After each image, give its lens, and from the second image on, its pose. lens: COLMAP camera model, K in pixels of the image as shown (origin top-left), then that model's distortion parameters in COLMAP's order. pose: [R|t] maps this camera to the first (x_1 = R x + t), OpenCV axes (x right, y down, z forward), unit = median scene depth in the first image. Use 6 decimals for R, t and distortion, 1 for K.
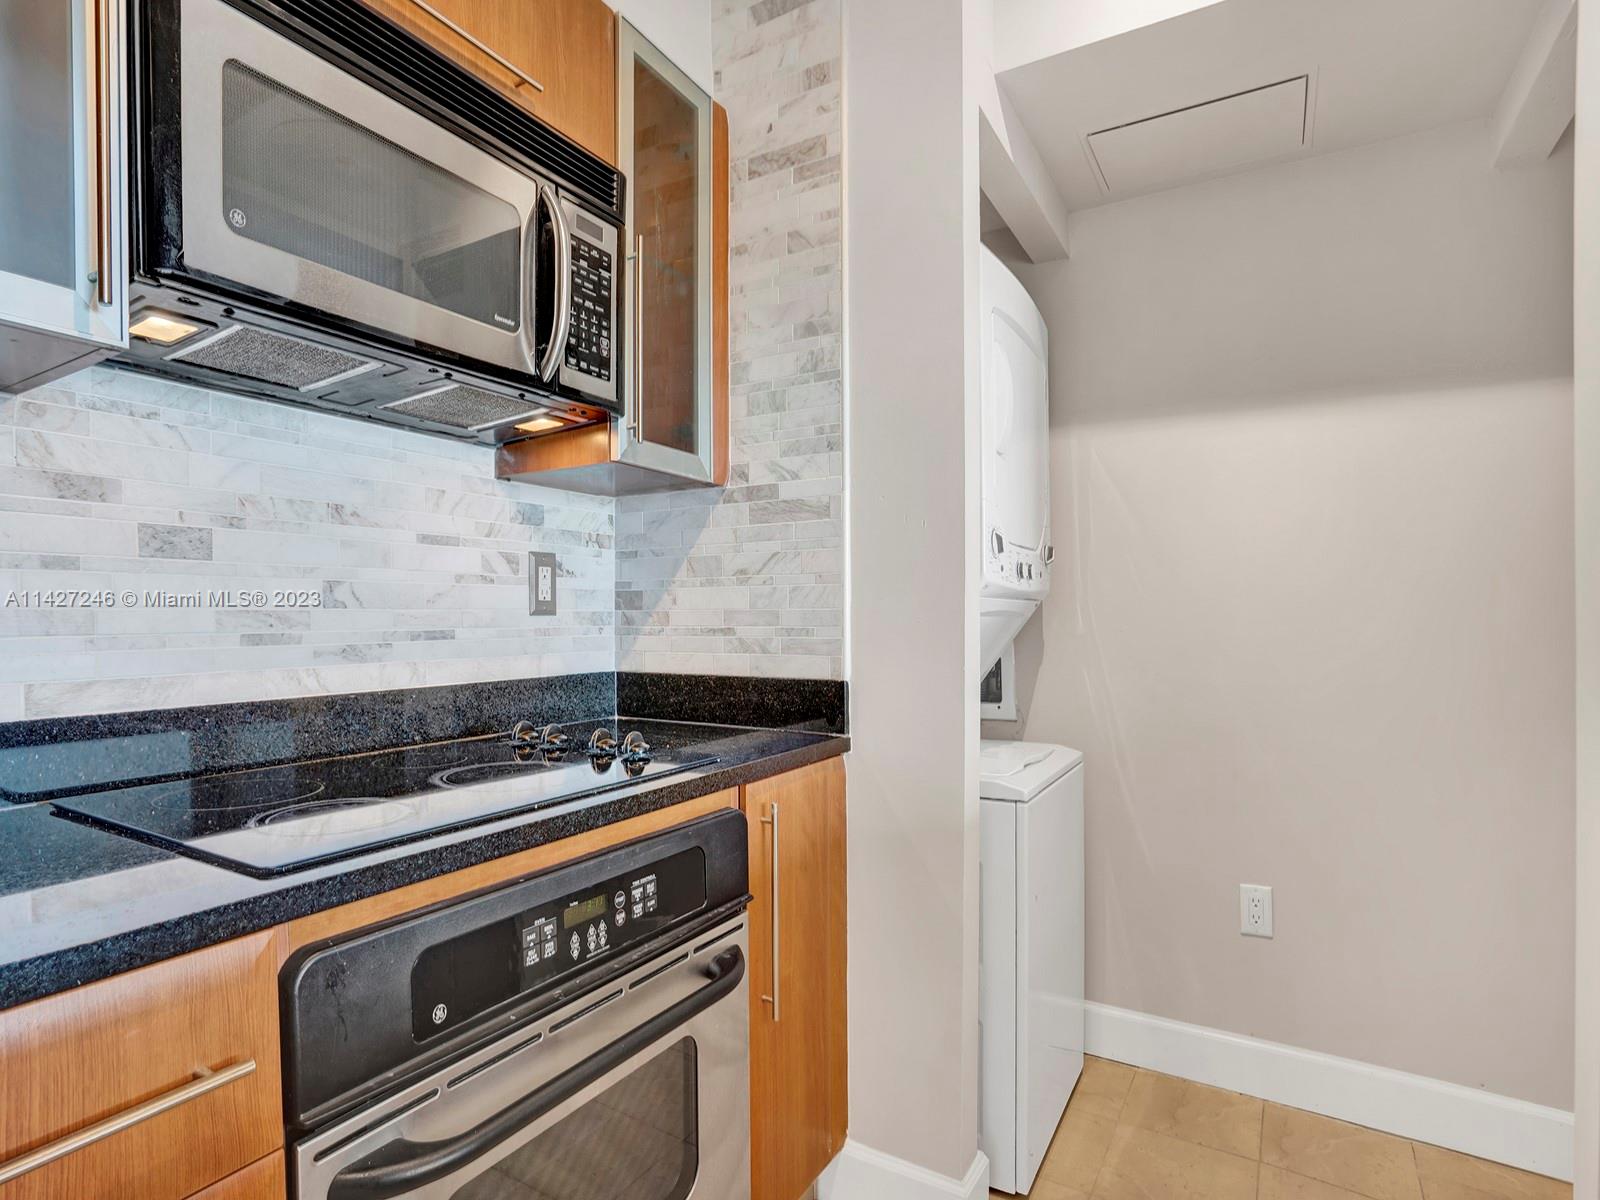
lens RADIAL K [[824.2, 0, 772.2], [0, 824.2, 637.3], [0, 0, 1]] dist [-0.050095, 0.031129]
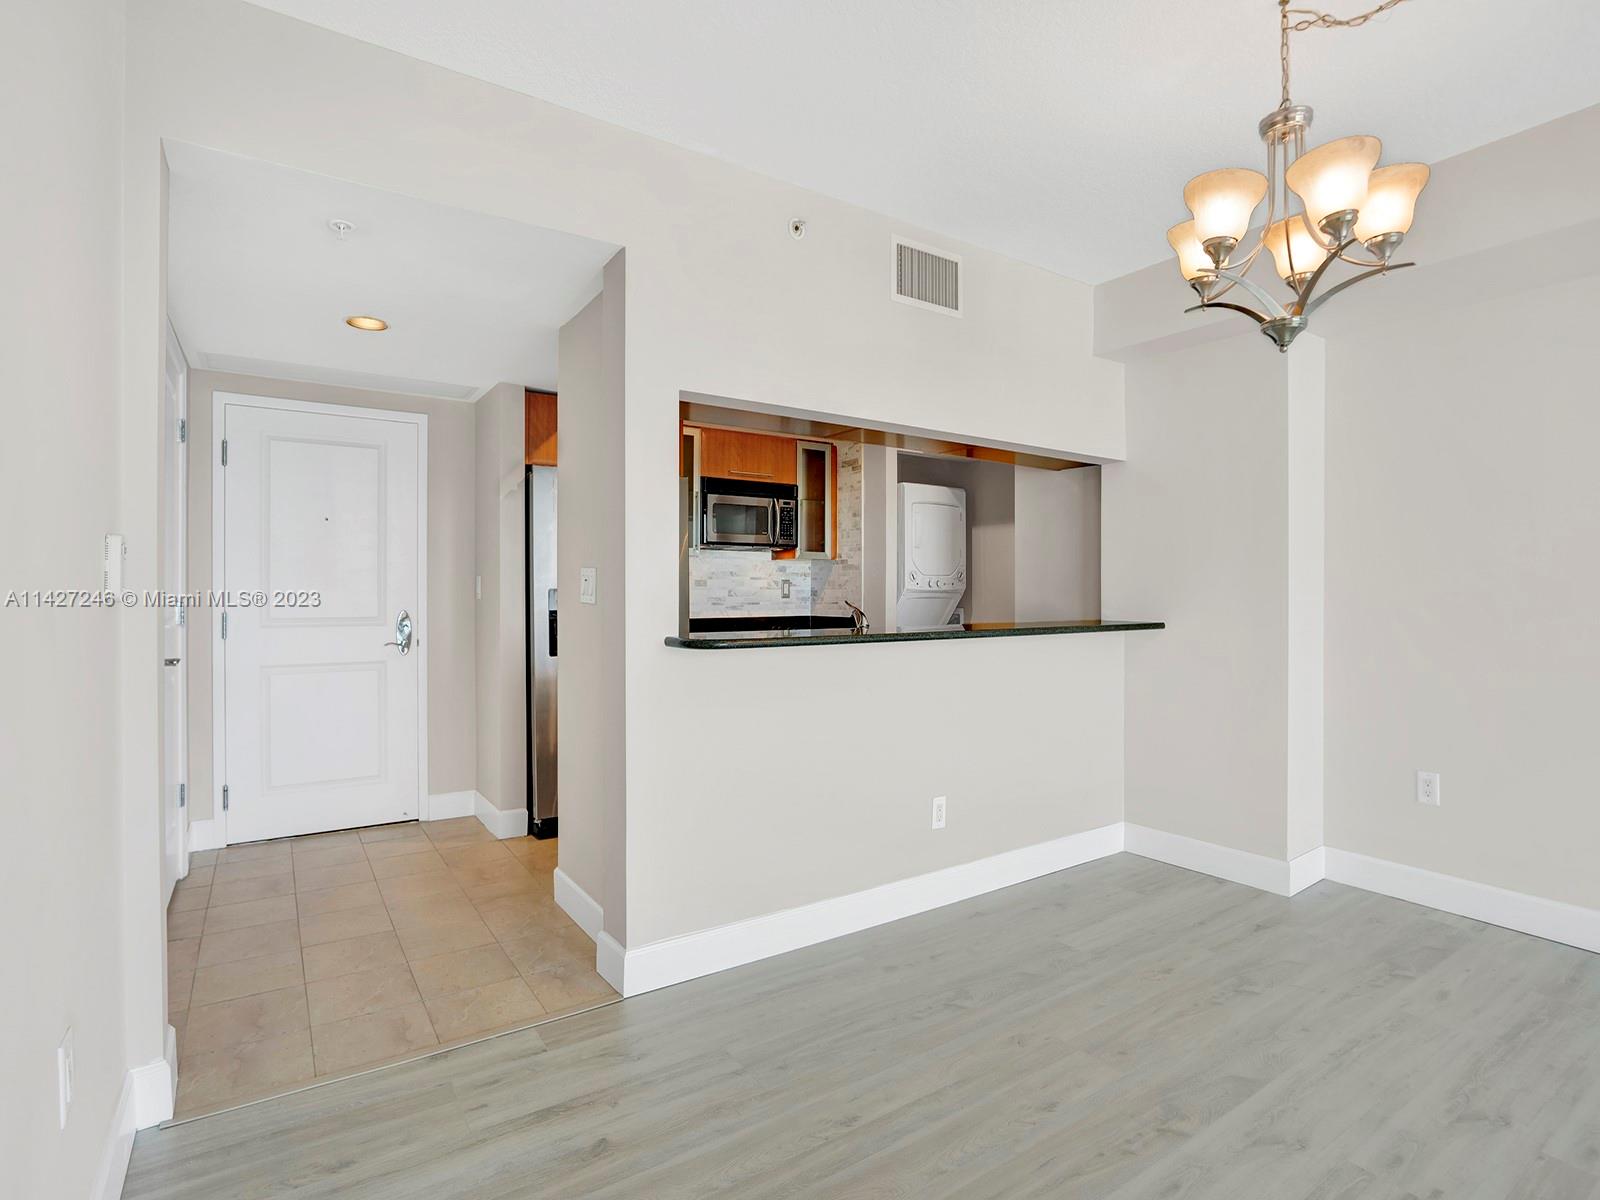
lens RADIAL K [[793.0, 0, 797.9], [0, 793.0, 601.6], [0, 0, 1]] dist [-0.055006, 0.022221]
pose [[0.911496, 0.006037, -0.411265, 1.177496], [-0.010065, 0.999920, -0.007629, 0.013417], [0.411186, 0.011093, 0.911484, -2.083686]]
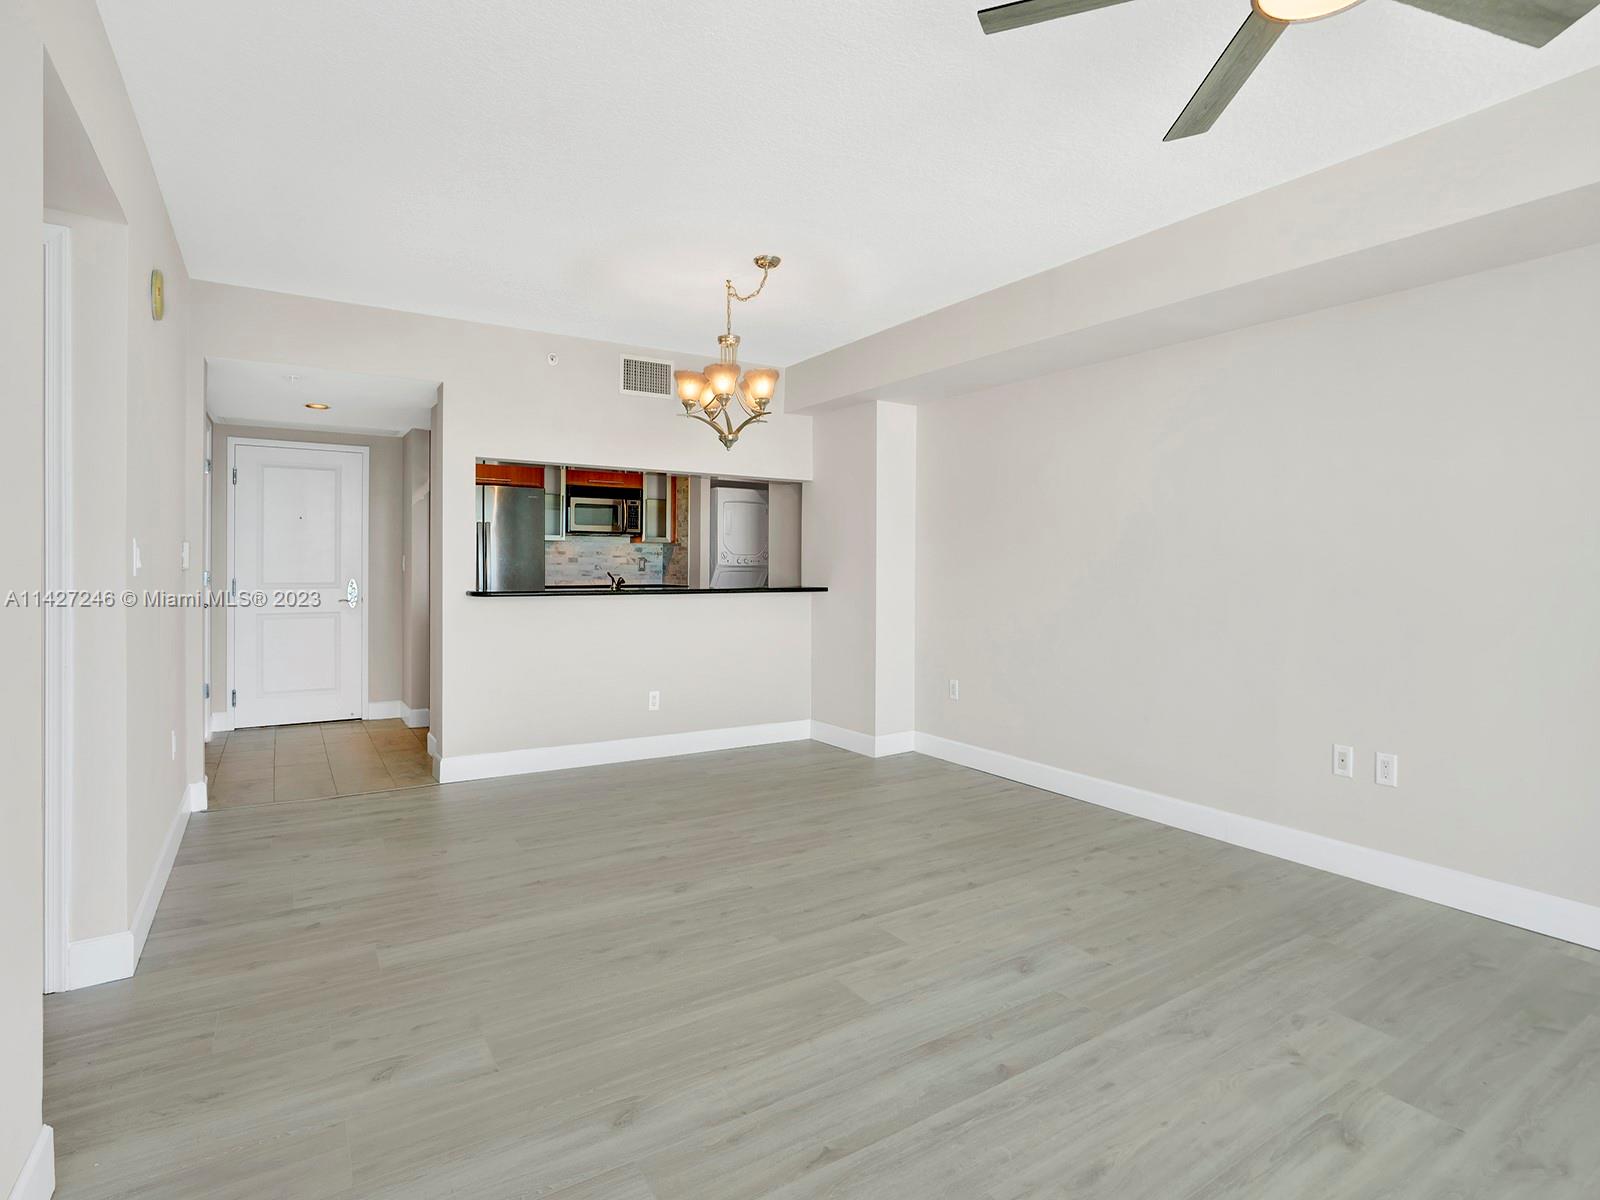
lens RADIAL K [[821.0, 0, 803.5], [0, 821.0, 574.1], [0, 0, 1]] dist [-0.057614, 0.028267]
pose [[0.901349, 0.007795, -0.433023, 2.655544], [-0.013636, 0.999853, -0.010384, 0.026796], [0.432878, 0.015264, 0.901323, -2.893010]]
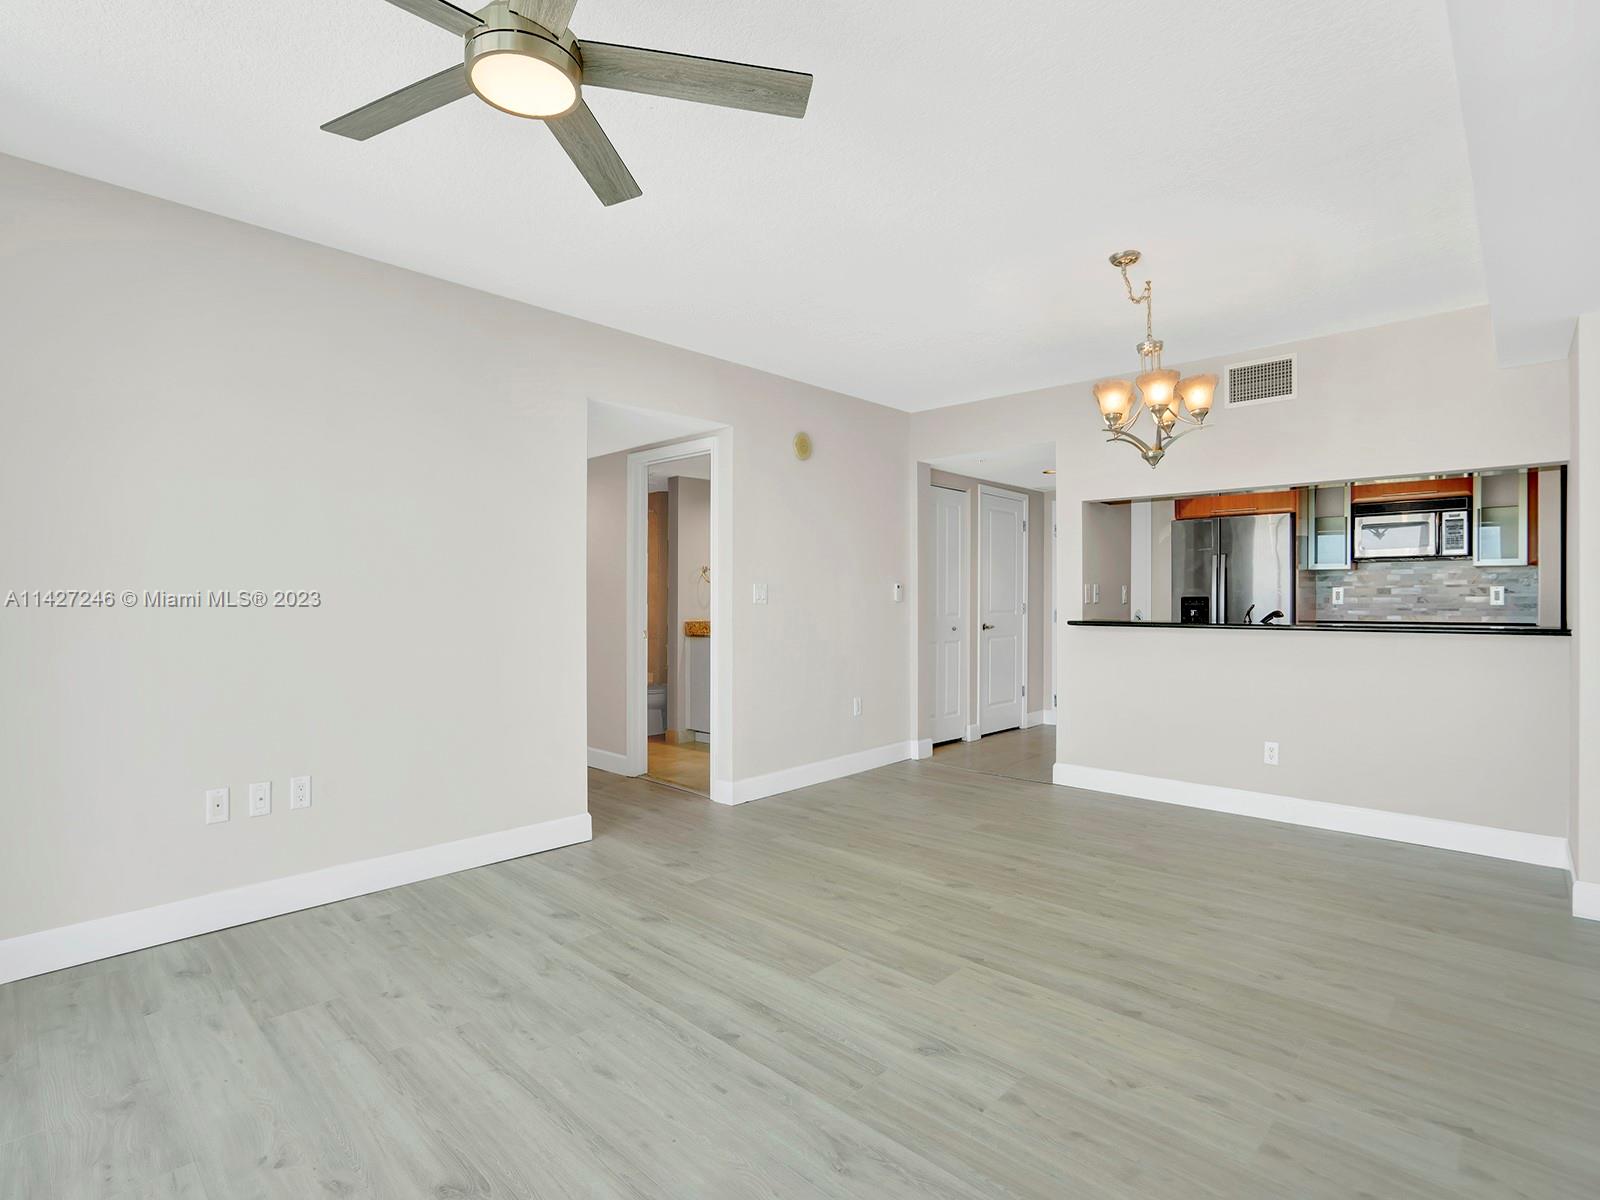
lens RADIAL K [[795.9, 0, 767.3], [0, 795.9, 599.1], [0, 0, 1]] dist [-0.063182, 0.025769]
pose [[-0.235346, -0.002005, -0.971910, 3.714581], [-0.020576, 0.999784, 0.002920, 0.004242], [0.971694, 0.020685, -0.235336, -1.266946]]
